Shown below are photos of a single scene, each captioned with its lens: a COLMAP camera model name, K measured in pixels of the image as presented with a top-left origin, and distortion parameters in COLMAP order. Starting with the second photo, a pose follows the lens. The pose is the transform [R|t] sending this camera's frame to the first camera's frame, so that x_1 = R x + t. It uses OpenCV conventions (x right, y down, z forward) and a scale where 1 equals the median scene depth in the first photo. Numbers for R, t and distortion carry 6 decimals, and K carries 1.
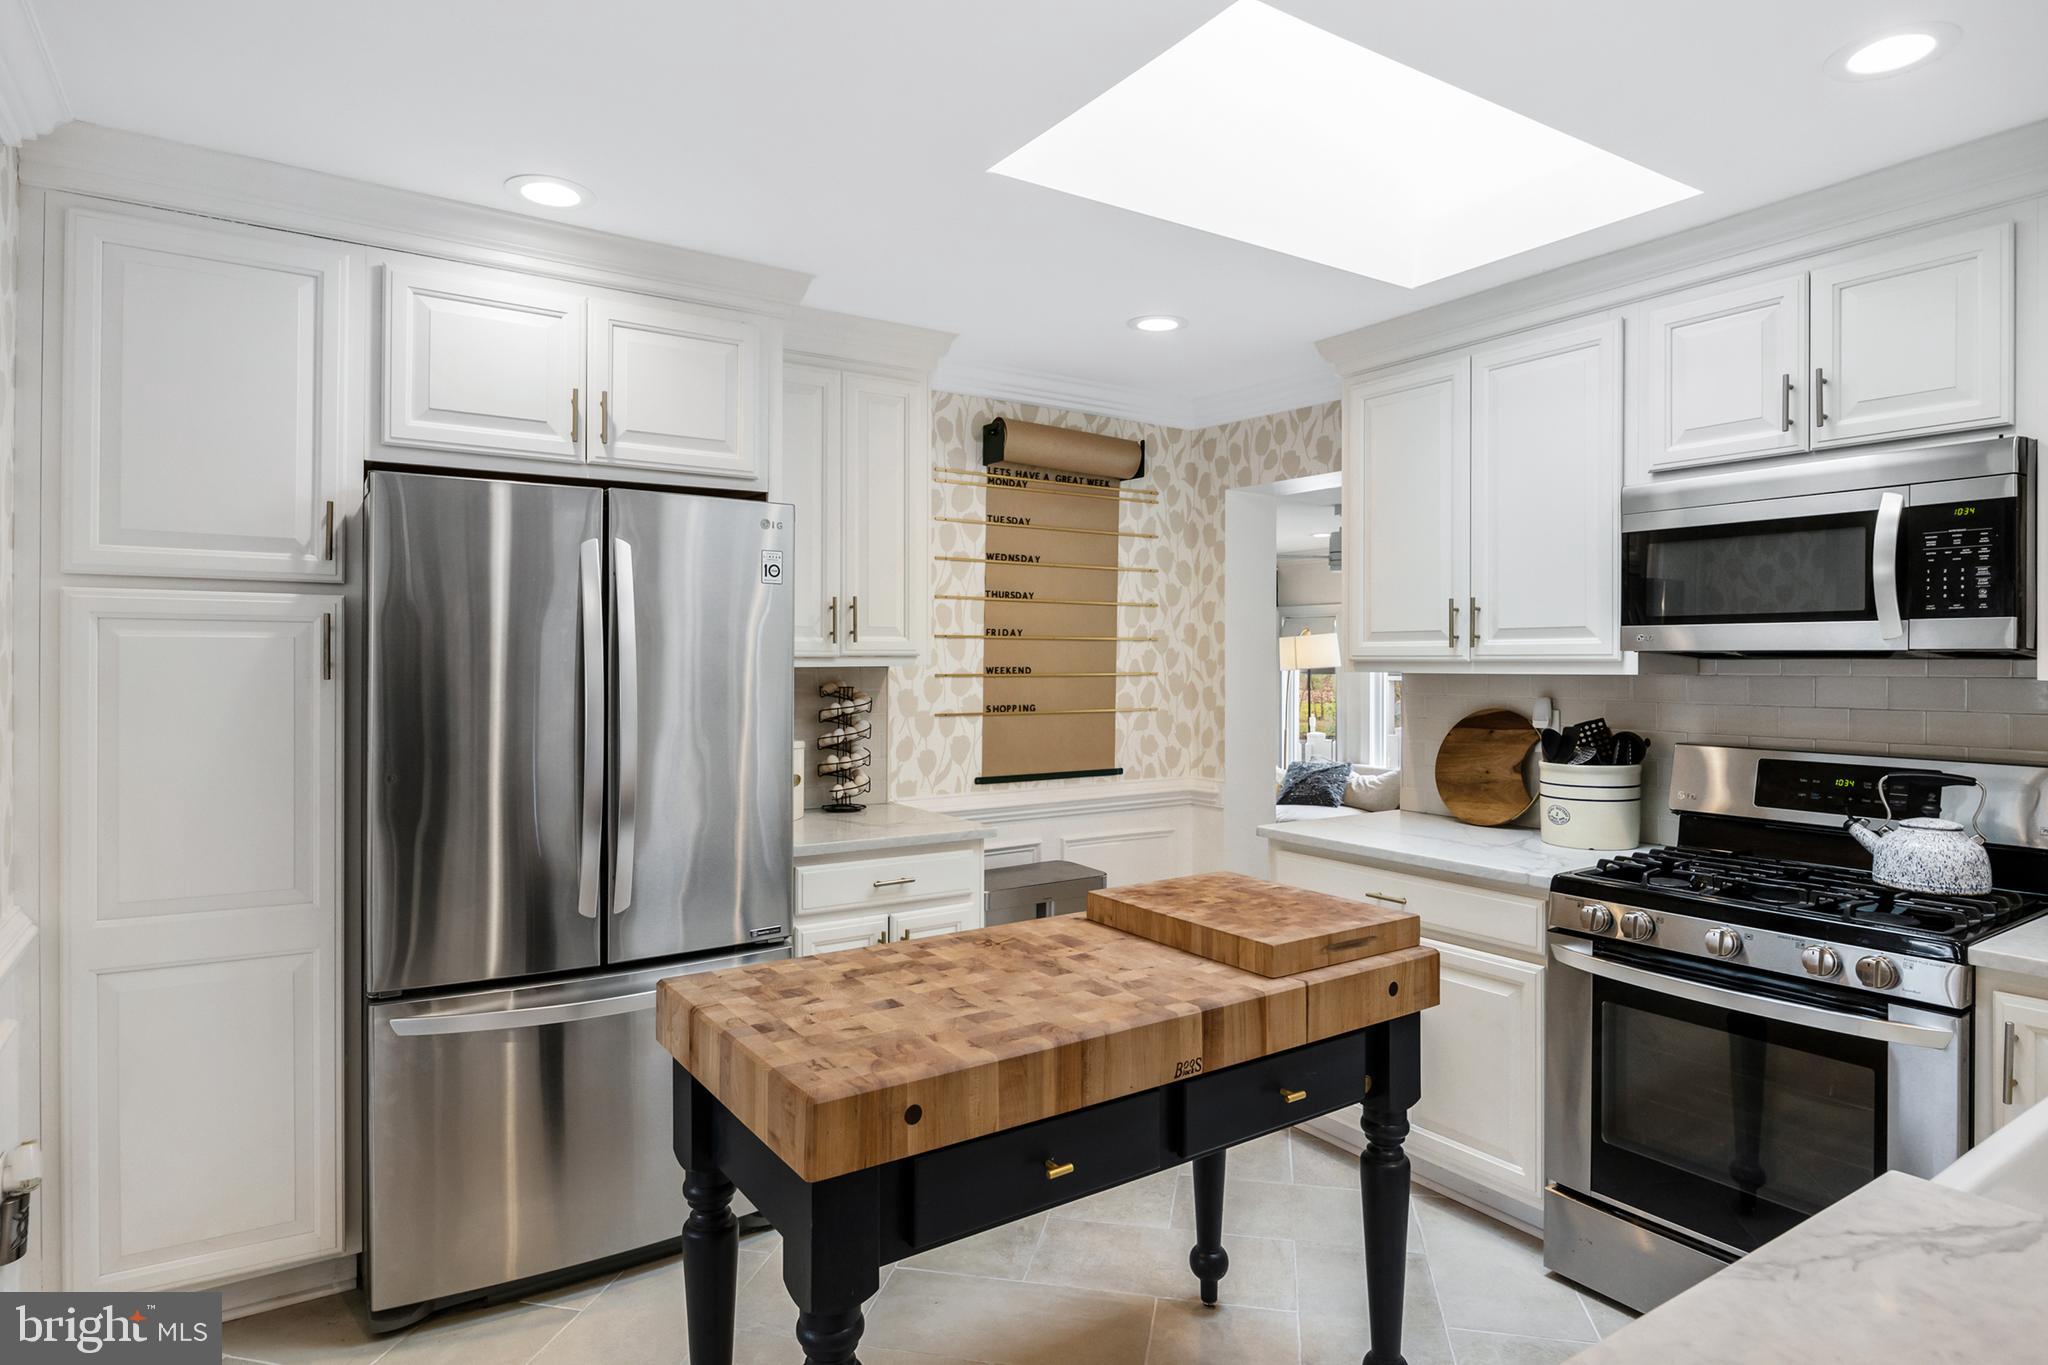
lens RADIAL K [[1141.6, 0, 1026.0], [0, 1141.6, 665.8], [0, 0, 1]] dist [-0.005518, -0.001371]
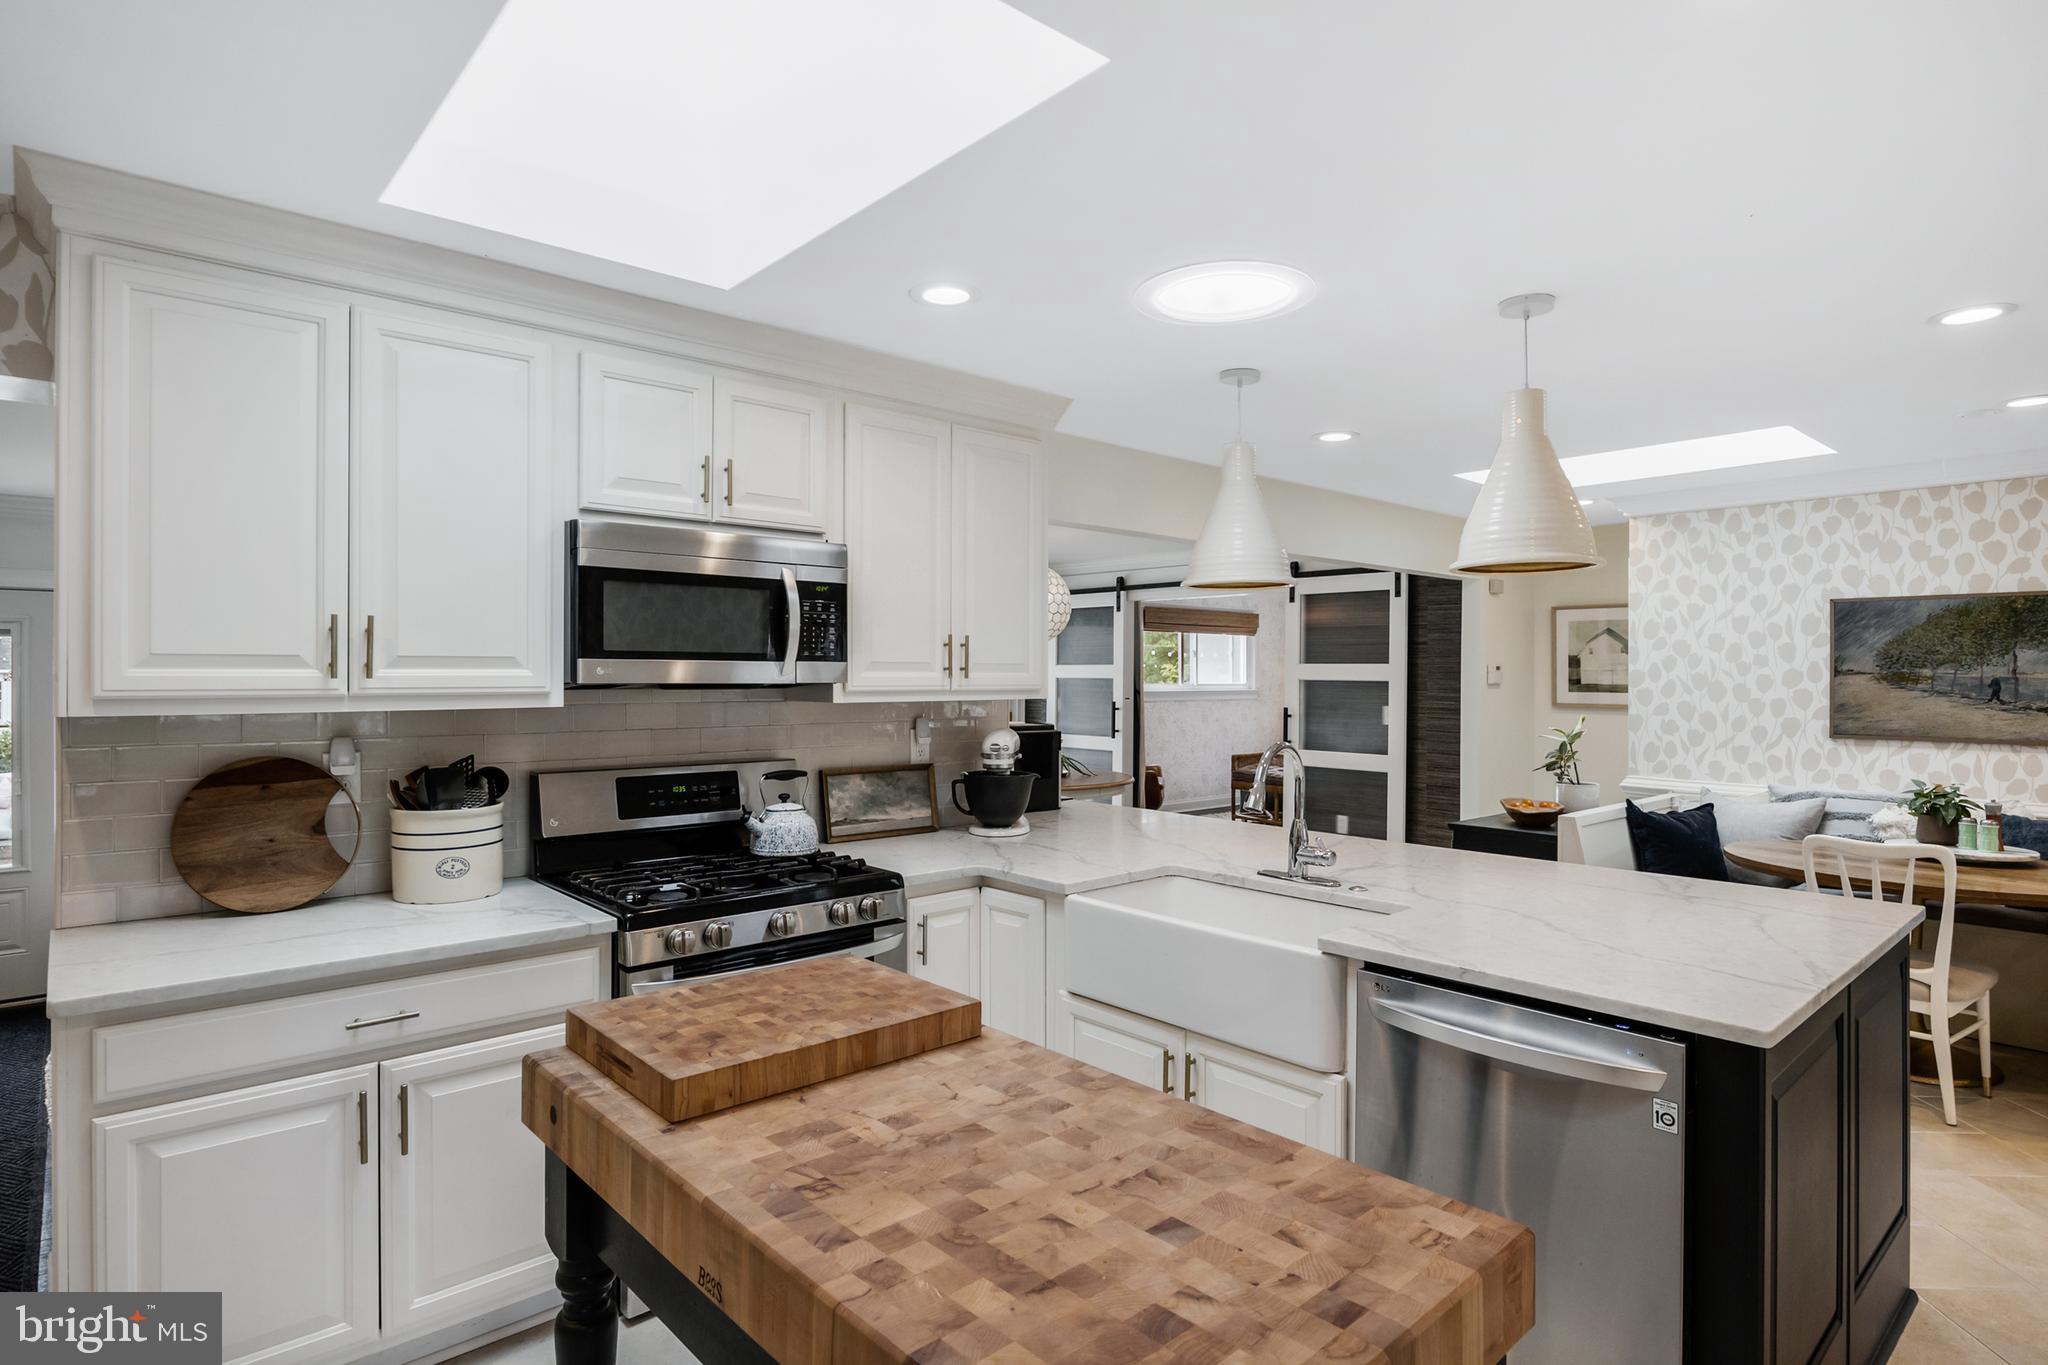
lens RADIAL K [[1078.0, 0, 1024.4], [0, 1078.0, 687.5], [0, 0, 1]] dist [-0.007380, -0.001960]
pose [[-0.147631, -0.013490, 0.988950, -0.592321], [0.003102, 0.999896, 0.014102, -0.027532], [-0.989038, 0.005149, -0.147574, 0.951031]]
